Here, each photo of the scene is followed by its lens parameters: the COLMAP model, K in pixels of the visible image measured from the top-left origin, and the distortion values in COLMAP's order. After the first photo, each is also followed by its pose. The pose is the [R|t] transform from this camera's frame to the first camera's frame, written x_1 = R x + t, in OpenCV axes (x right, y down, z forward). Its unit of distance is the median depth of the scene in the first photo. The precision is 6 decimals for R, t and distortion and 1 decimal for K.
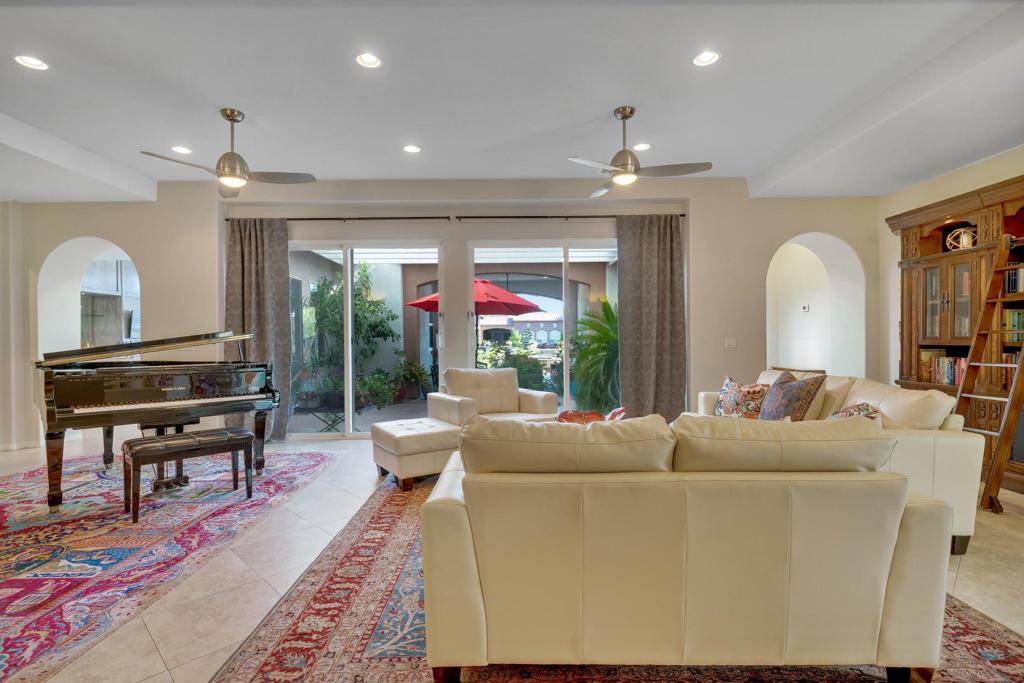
lens RADIAL K [[506.2, 0, 515.4], [0, 506.2, 338.5], [0, 0, 1]] dist [0.005201, 0.002639]
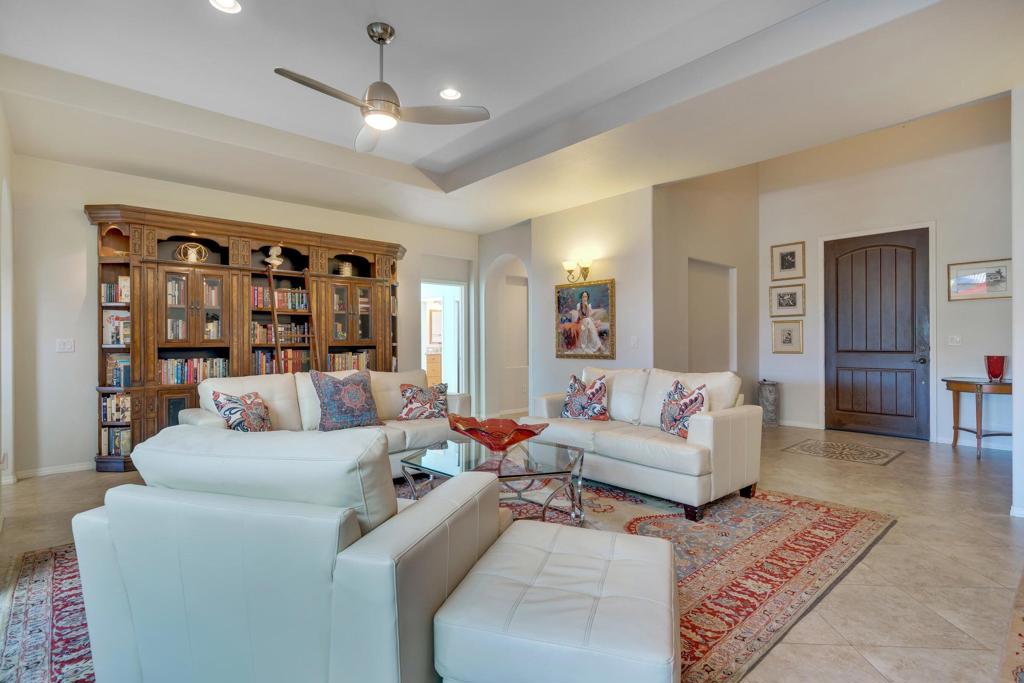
lens RADIAL K [[506.2, 0, 508.5], [0, 506.2, 341.5], [0, 0, 1]] dist [0.005201, 0.002639]
pose [[-0.657969, 0.011952, 0.752950, -0.327621], [0.011784, 0.999915, -0.005575, 0.010758], [-0.752953, 0.005205, -0.658054, 0.952319]]
